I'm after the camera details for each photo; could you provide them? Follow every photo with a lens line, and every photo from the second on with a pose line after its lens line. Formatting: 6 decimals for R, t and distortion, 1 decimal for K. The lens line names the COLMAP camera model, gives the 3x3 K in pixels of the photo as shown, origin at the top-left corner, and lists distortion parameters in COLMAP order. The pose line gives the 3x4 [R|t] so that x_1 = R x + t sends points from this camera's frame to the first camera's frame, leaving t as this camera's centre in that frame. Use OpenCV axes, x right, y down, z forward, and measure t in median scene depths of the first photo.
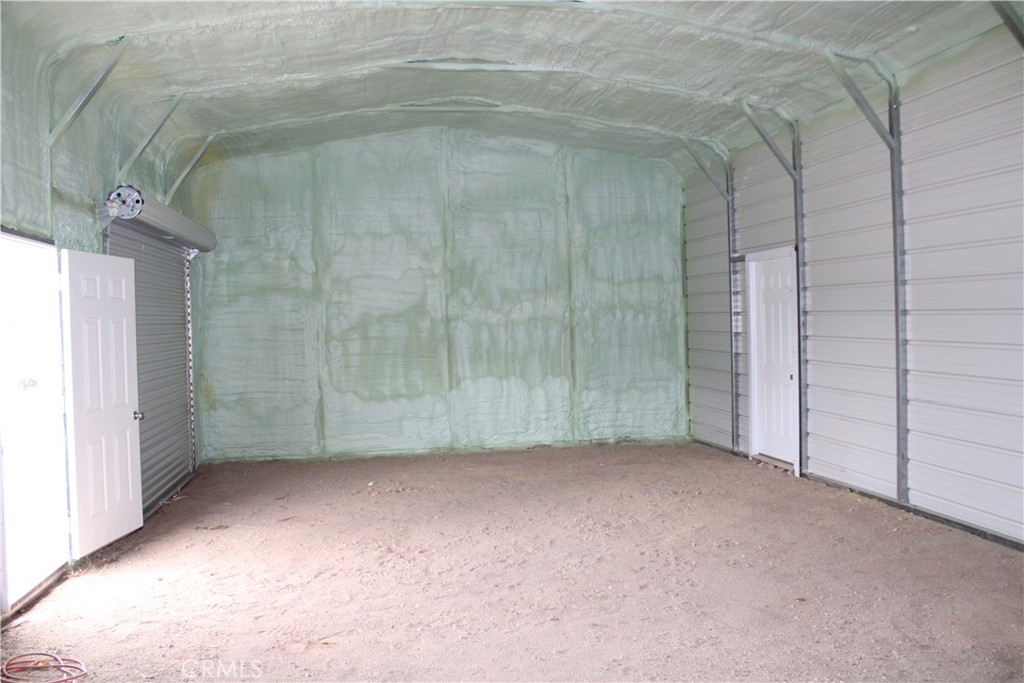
lens RADIAL K [[843.7, 0, 512.0], [0, 843.7, 341.5], [0, 0, 1]] dist [-0.167055, 0.151439]
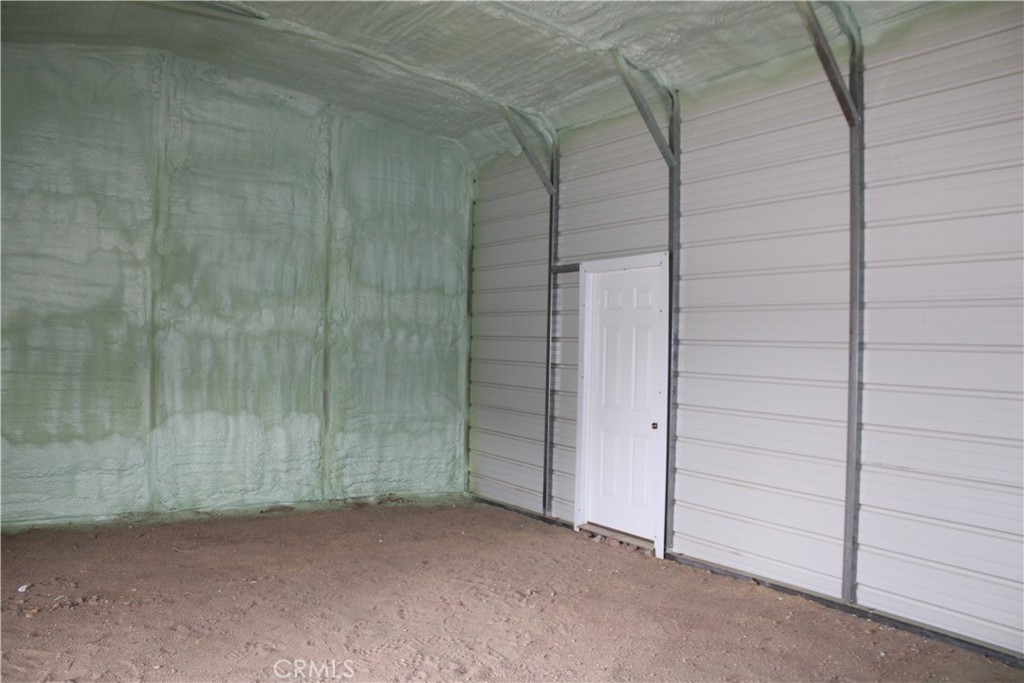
lens RADIAL K [[843.7, 0, 512.0], [0, 843.7, 341.5], [0, 0, 1]] dist [-0.167055, 0.151439]
pose [[0.925334, 0.051160, 0.375686, -0.056438], [-0.038770, 0.998428, -0.040472, 0.001667], [-0.377166, 0.022885, 0.925863, 0.262365]]
